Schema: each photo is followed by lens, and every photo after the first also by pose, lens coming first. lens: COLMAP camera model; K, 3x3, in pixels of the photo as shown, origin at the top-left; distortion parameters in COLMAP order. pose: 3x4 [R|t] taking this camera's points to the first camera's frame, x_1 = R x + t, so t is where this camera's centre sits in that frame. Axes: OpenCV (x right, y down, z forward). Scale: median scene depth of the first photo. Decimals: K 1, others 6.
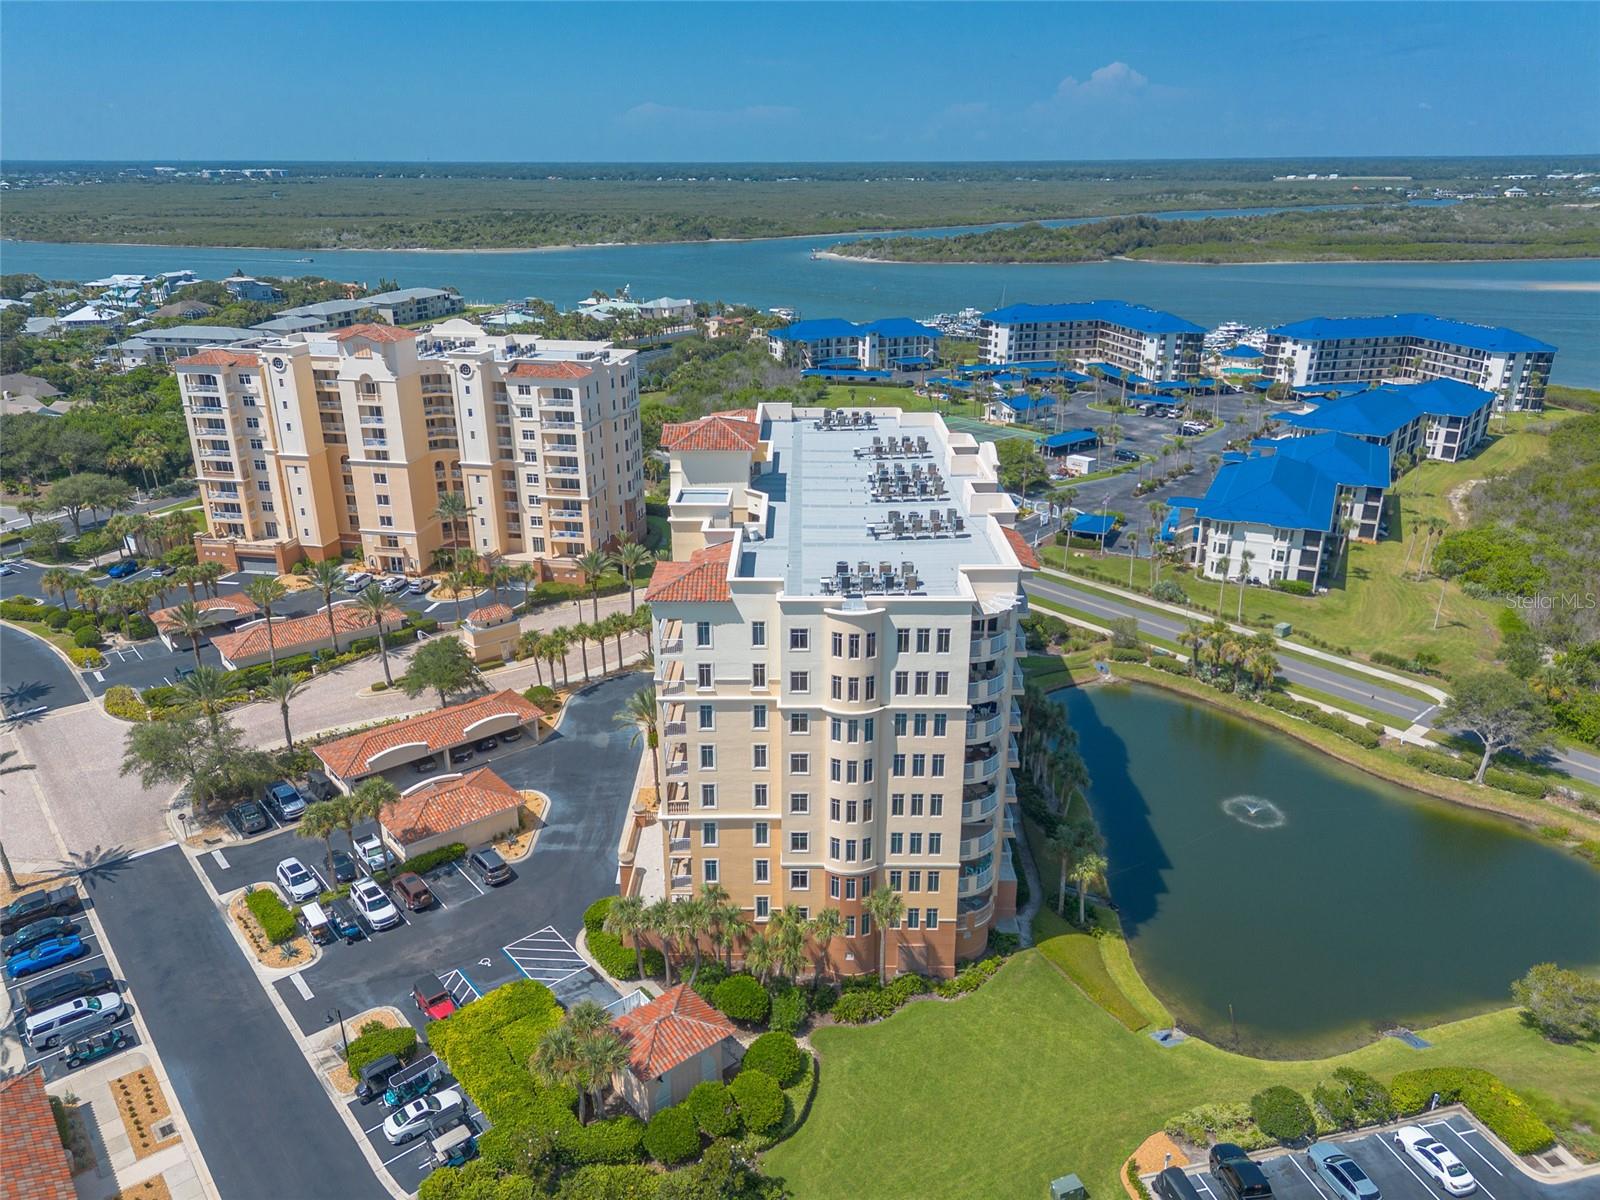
lens RADIAL K [[1152.7, 0, 798.4], [0, 1152.7, 592.1], [0, 0, 1]] dist [0.070319, -0.064915]
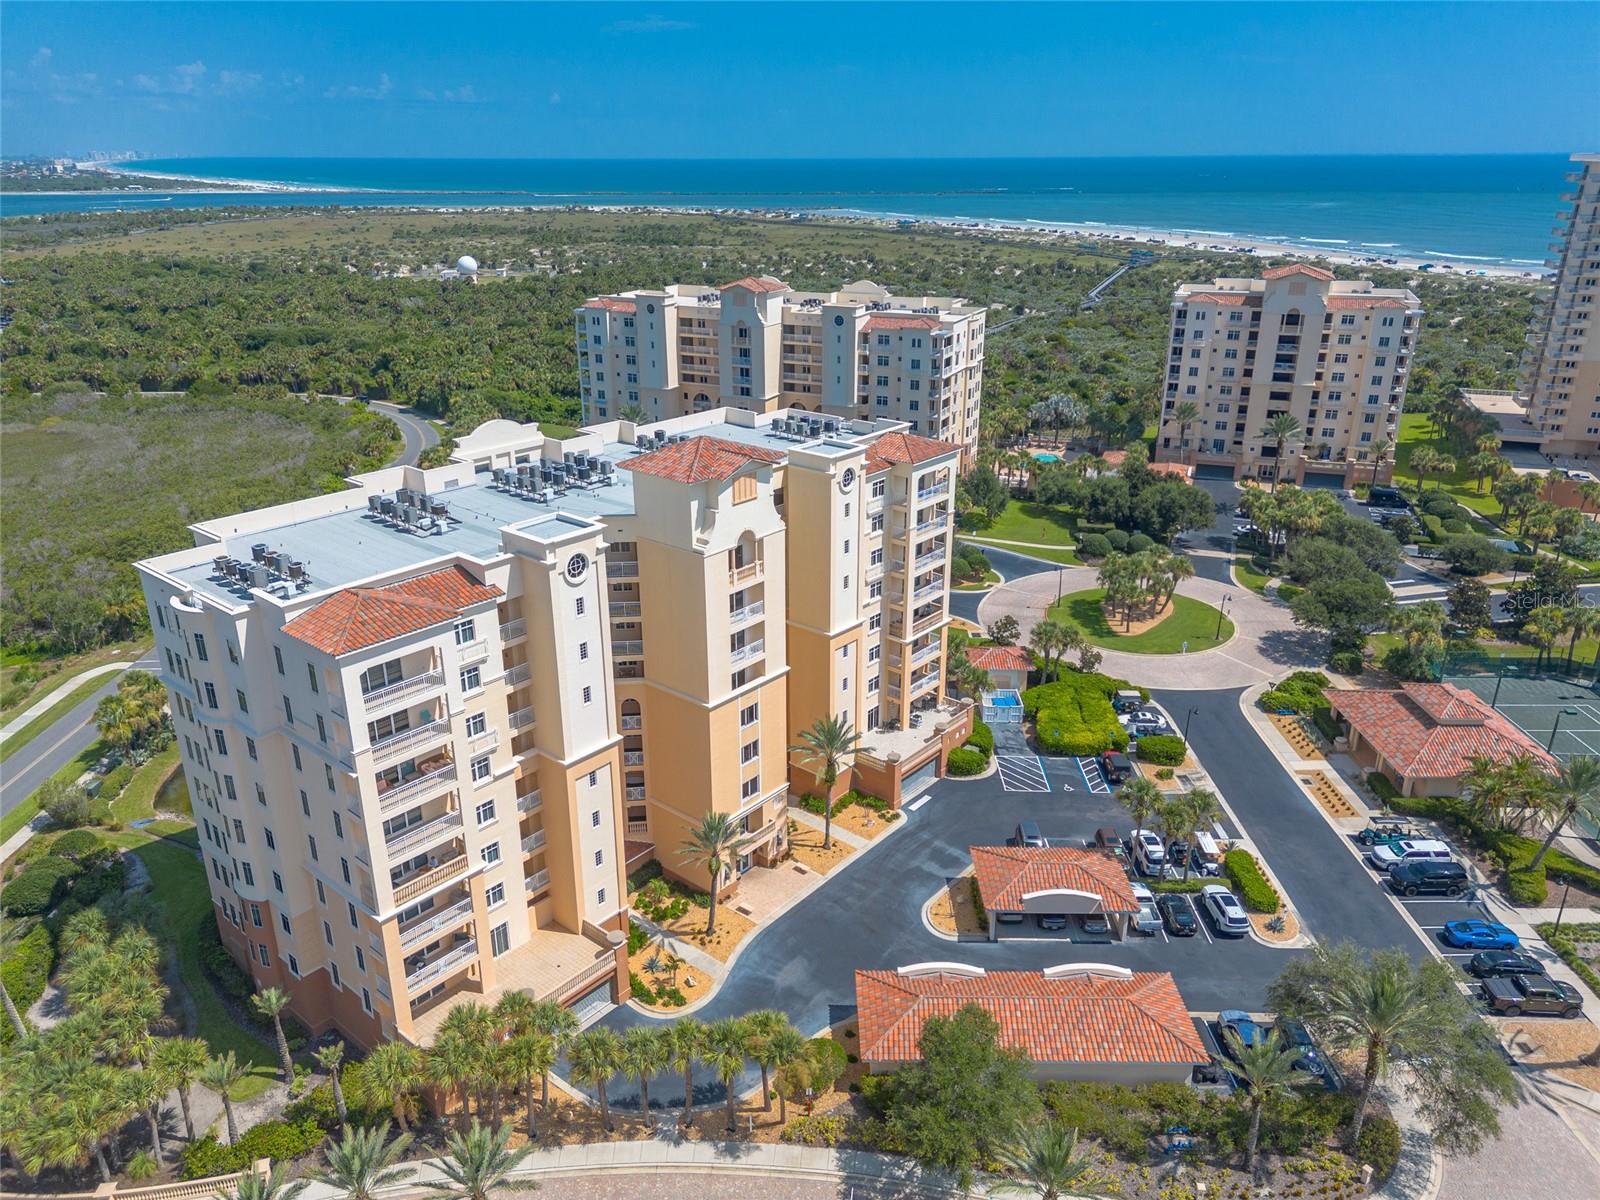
lens RADIAL K [[1136.5, 0, 800.0], [0, 1136.5, 600.0], [0, 0, 1]] dist [0.093291, -0.115967]
pose [[-0.765825, -0.229335, 0.600764, -0.383670], [0.228548, 0.776175, 0.587638, -0.315844], [-0.601064, 0.587331, -0.542000, 0.899176]]
